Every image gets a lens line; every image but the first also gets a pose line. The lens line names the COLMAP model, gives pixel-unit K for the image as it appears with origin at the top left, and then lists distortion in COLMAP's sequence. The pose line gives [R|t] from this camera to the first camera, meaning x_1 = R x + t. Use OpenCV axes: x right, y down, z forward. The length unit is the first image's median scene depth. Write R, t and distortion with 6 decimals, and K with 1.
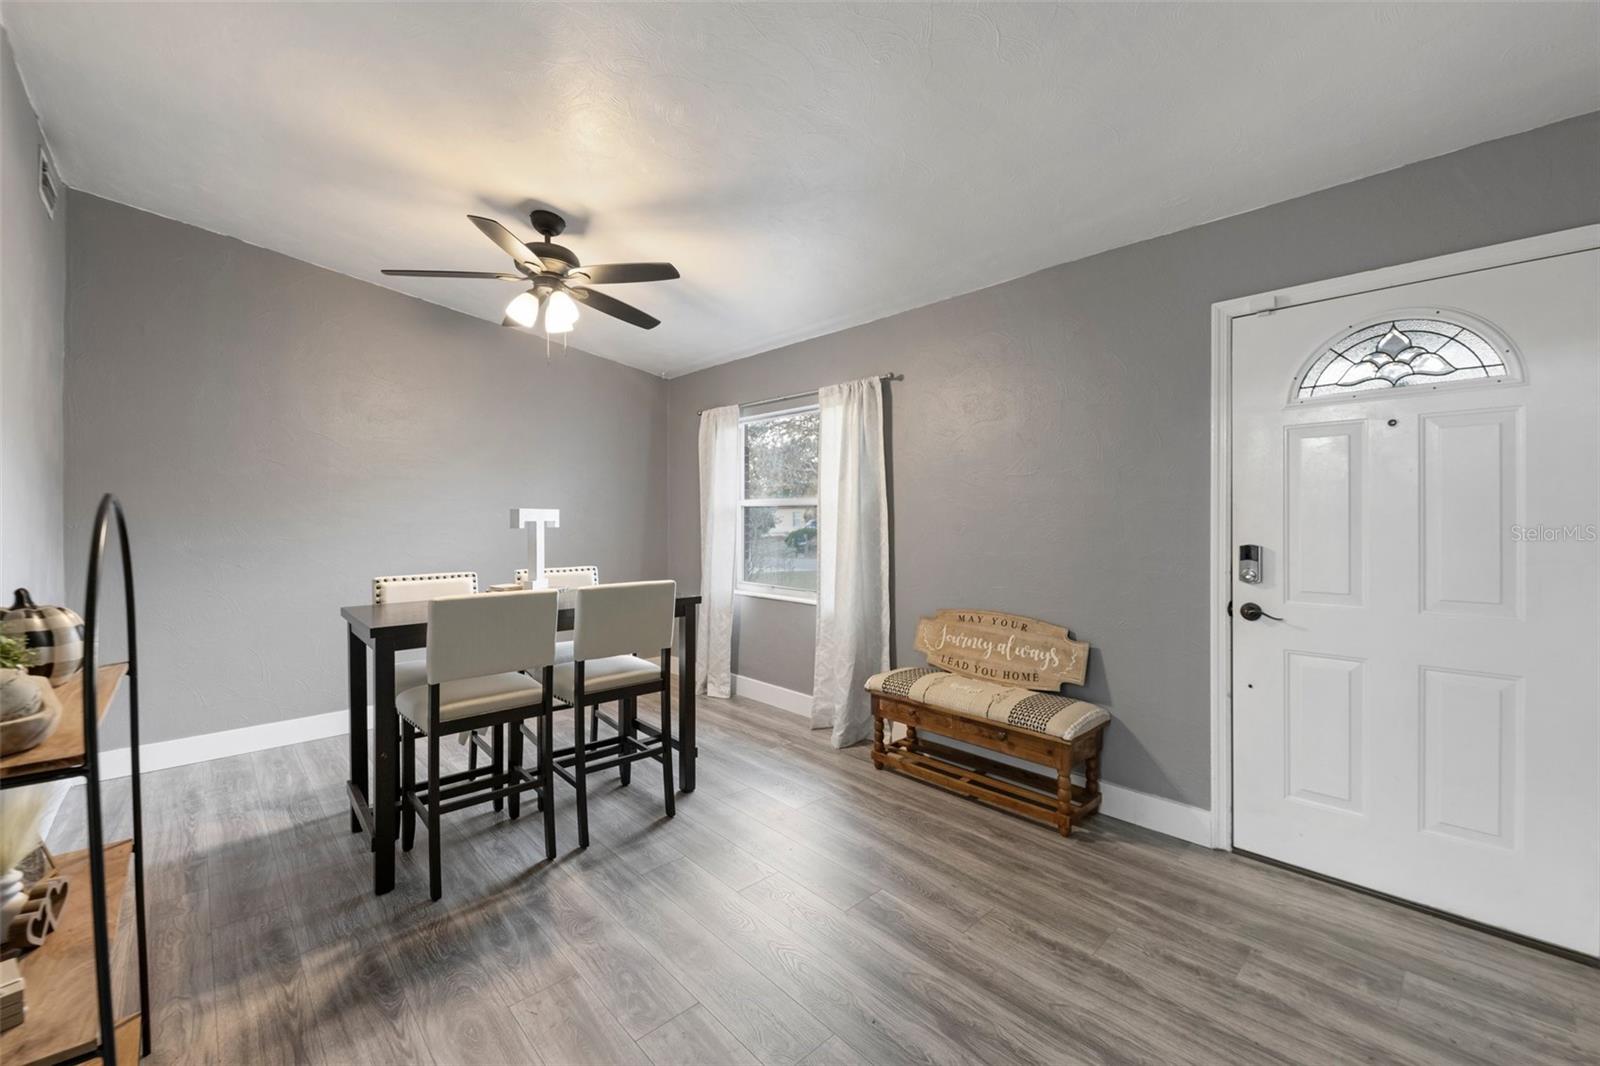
lens RADIAL K [[643.5, 0, 794.3], [0, 643.5, 522.9], [0, 0, 1]] dist [-0.000020, -0.000102]
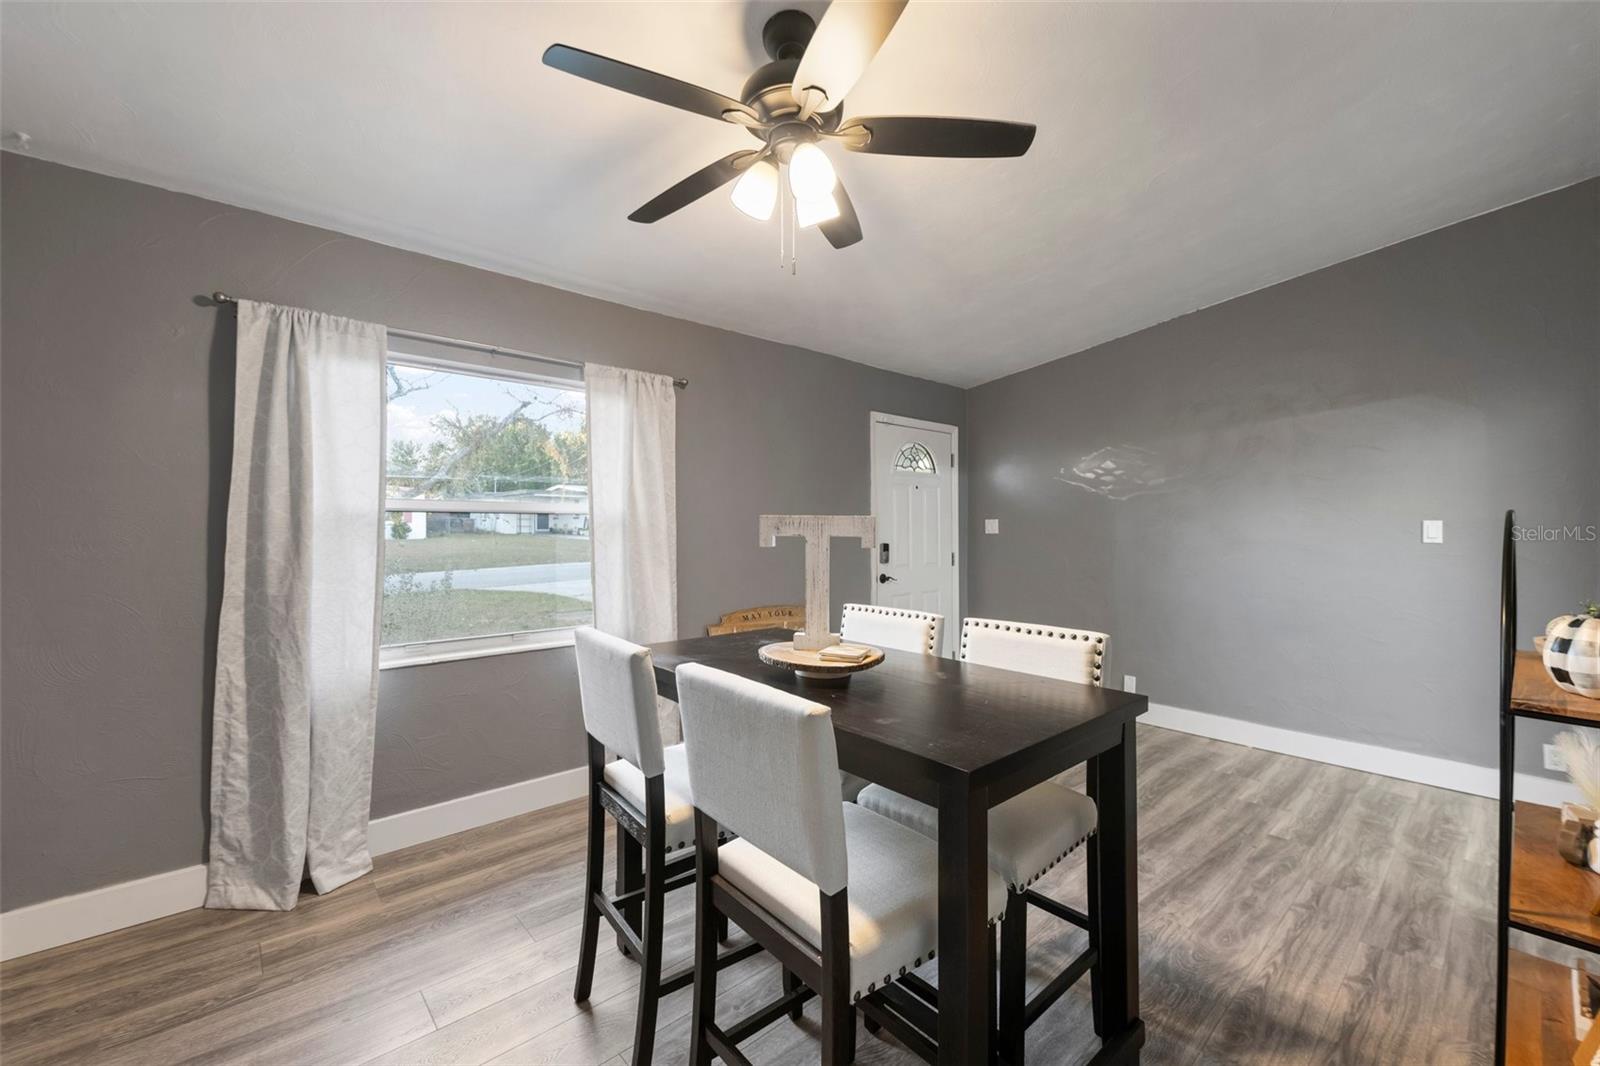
lens RADIAL K [[643.5, 0, 794.3], [0, 643.5, 522.9], [0, 0, 1]] dist [-0.000020, -0.000102]
pose [[0.028976, 0.005676, 0.999564, -1.530918], [0.005947, 0.999965, -0.005850, -0.021925], [-0.999562, 0.006114, 0.028941, 1.540211]]
